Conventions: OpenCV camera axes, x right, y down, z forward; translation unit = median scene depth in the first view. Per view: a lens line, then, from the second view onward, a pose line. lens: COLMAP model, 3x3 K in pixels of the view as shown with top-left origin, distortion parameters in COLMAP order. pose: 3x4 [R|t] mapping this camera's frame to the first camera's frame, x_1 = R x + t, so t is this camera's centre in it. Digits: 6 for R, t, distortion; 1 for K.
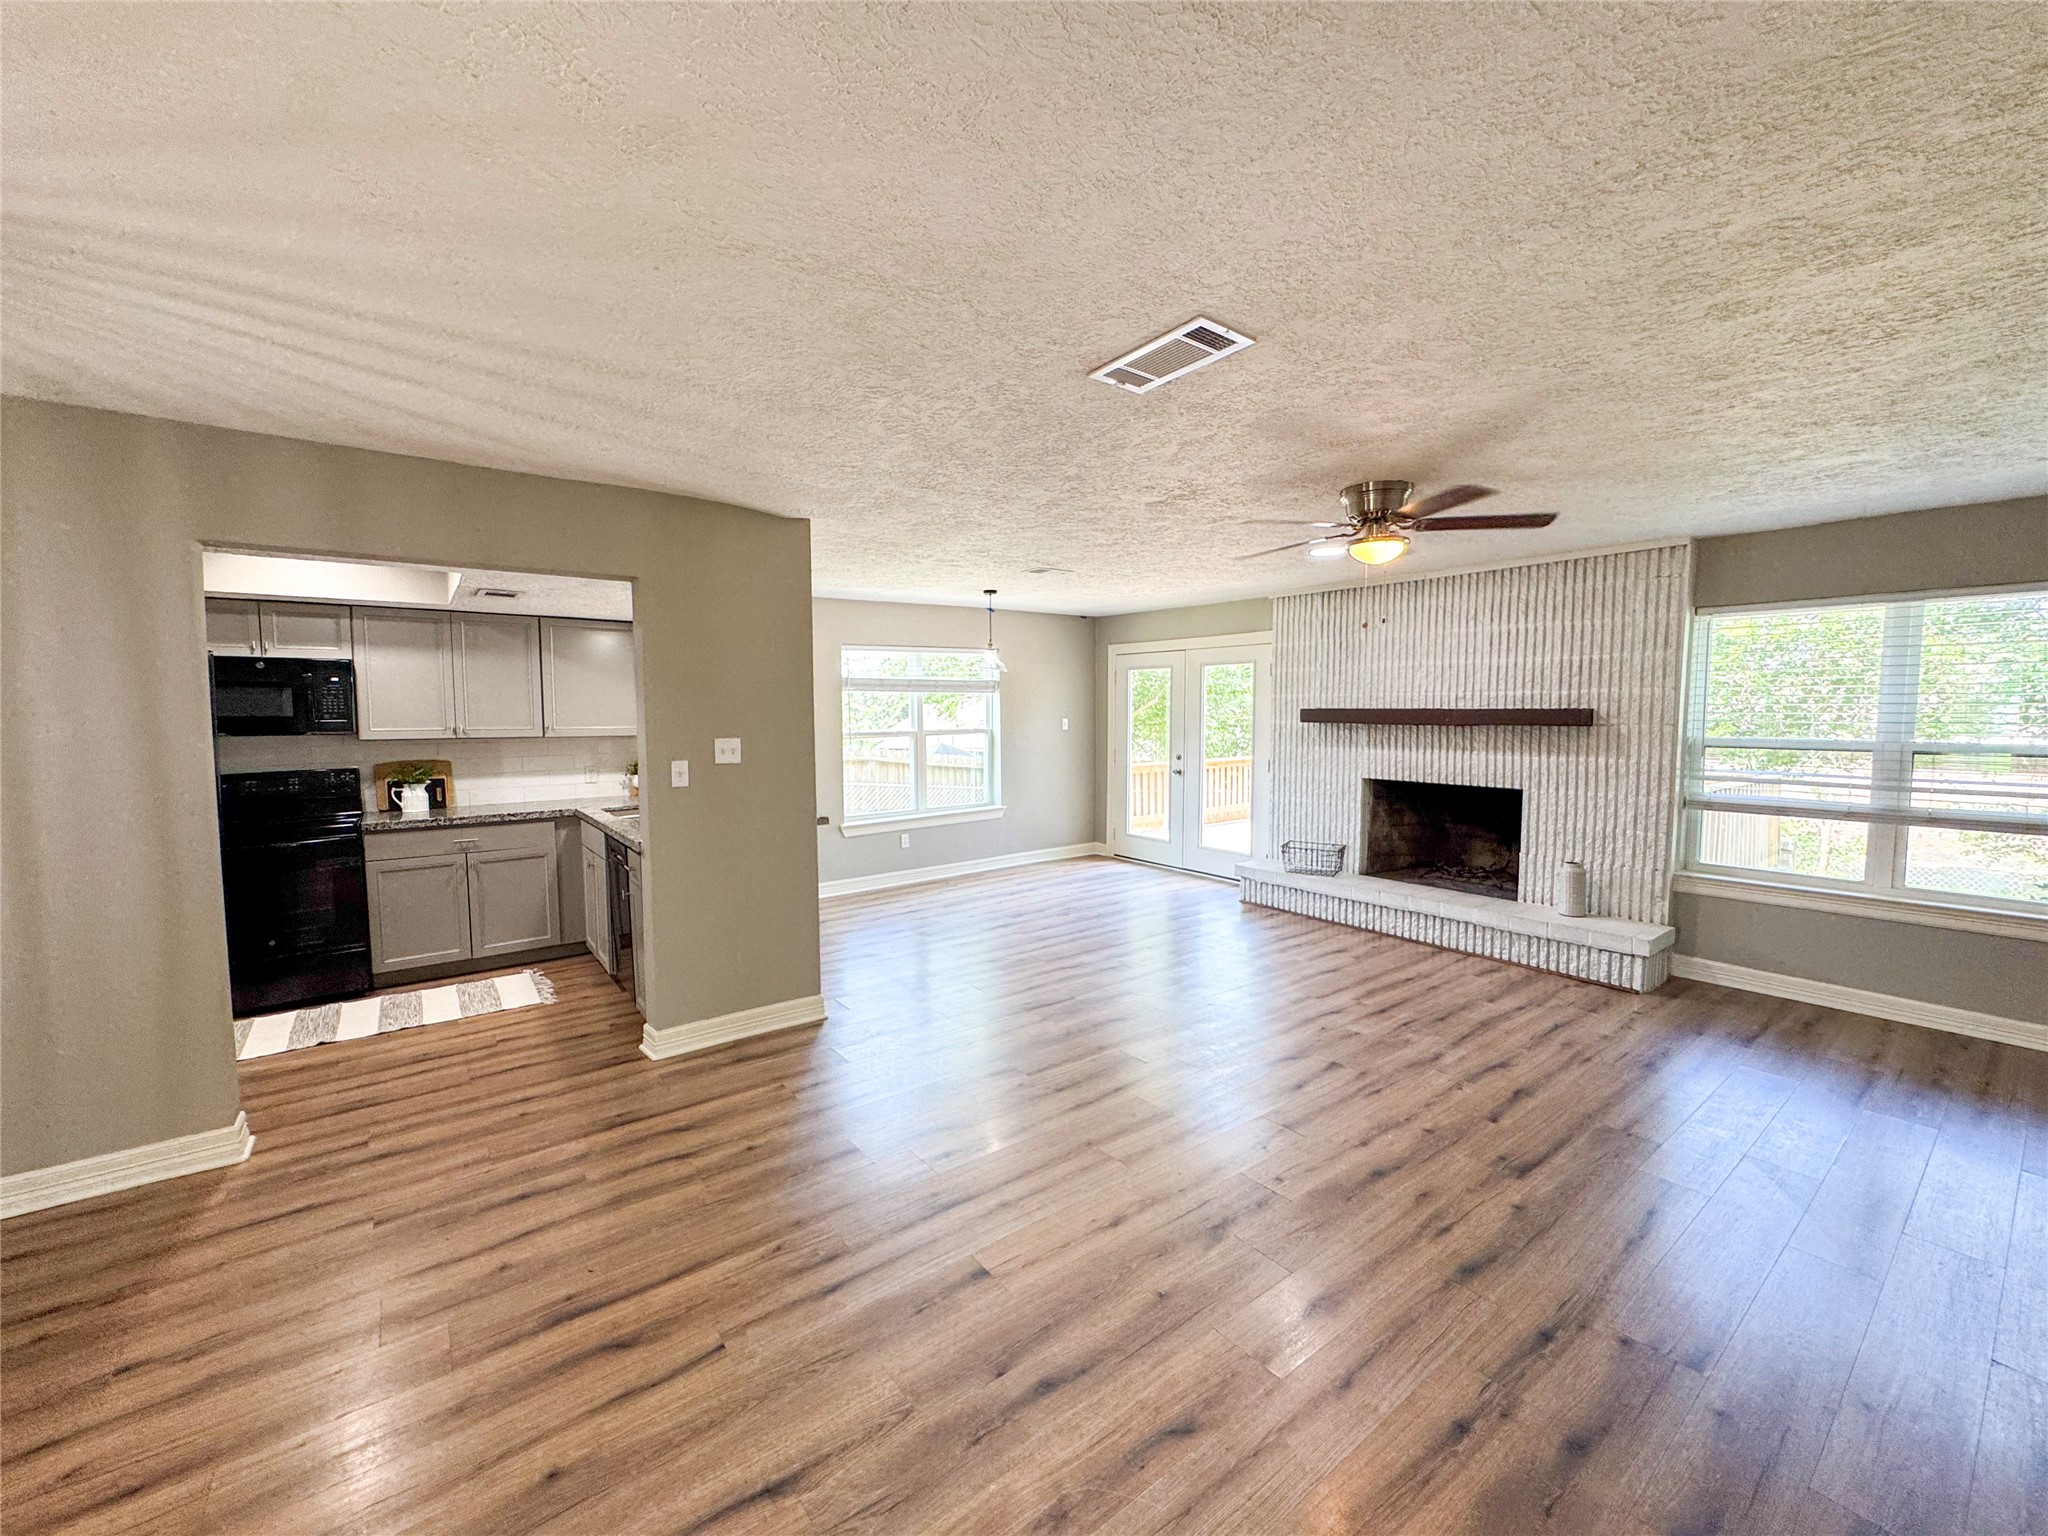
lens RADIAL K [[816.8, 0, 1024.0], [0, 816.8, 768.0], [0, 0, 1]] dist [-0.001166, 0.000173]
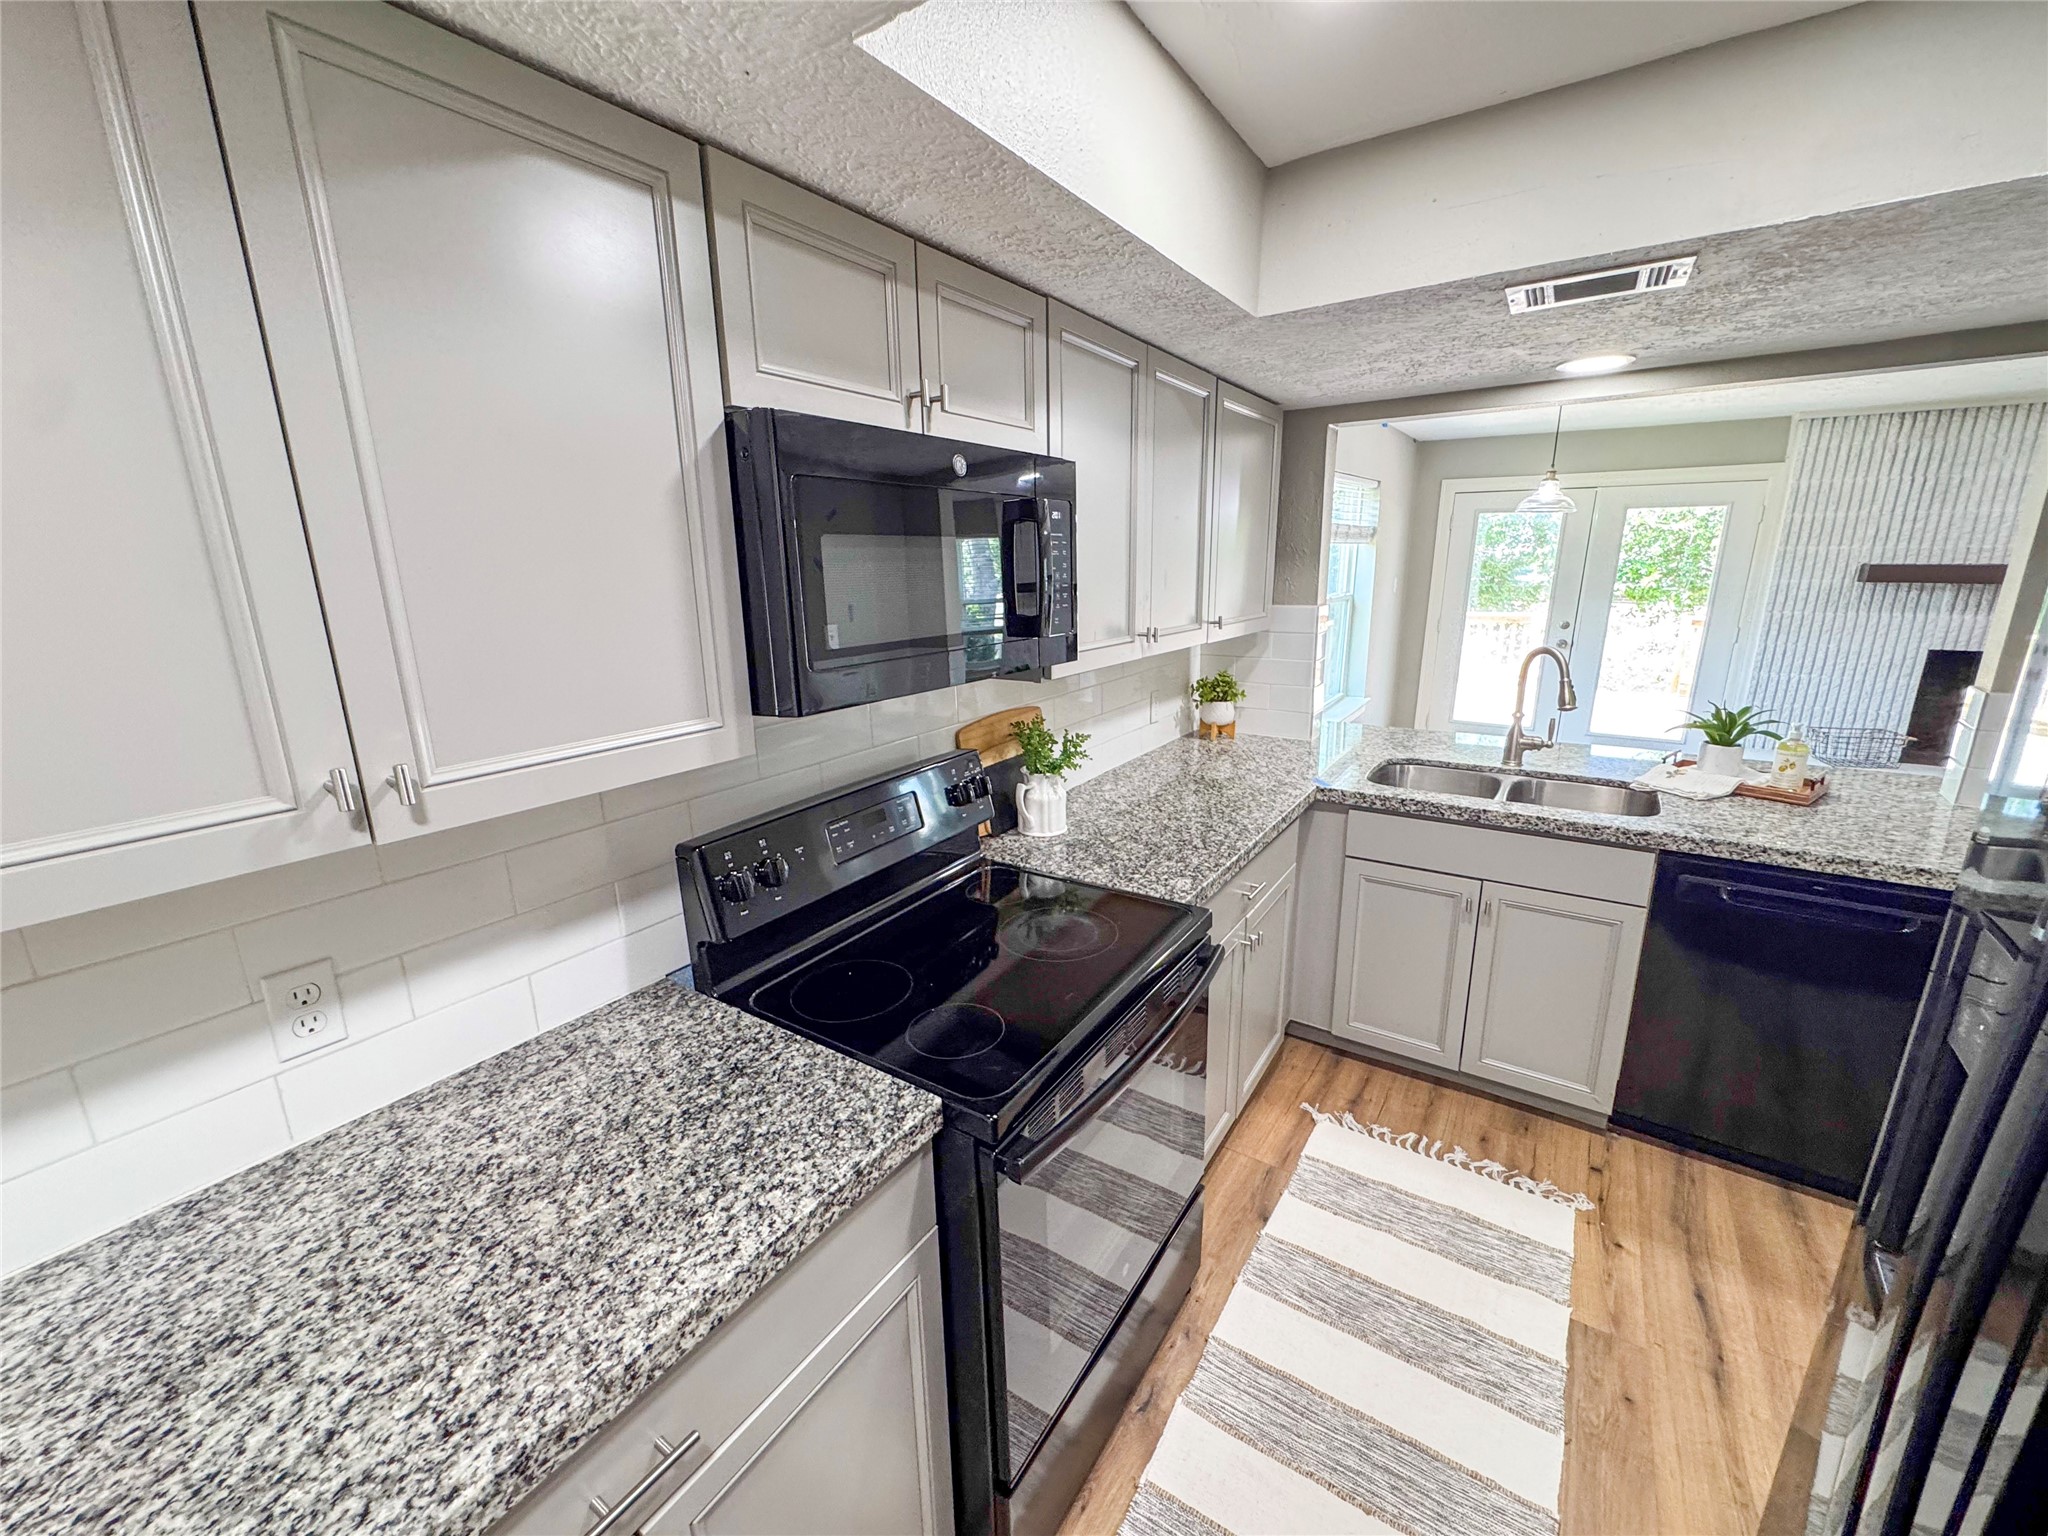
lens RADIAL K [[816.8, 0, 1024.0], [0, 816.8, 768.0], [0, 0, 1]] dist [-0.001166, 0.000173]
pose [[0.946604, -0.087275, 0.310360, -0.739139], [0.030049, 0.982355, 0.184596, -0.050462], [-0.320994, -0.165413, 0.932524, 0.499603]]
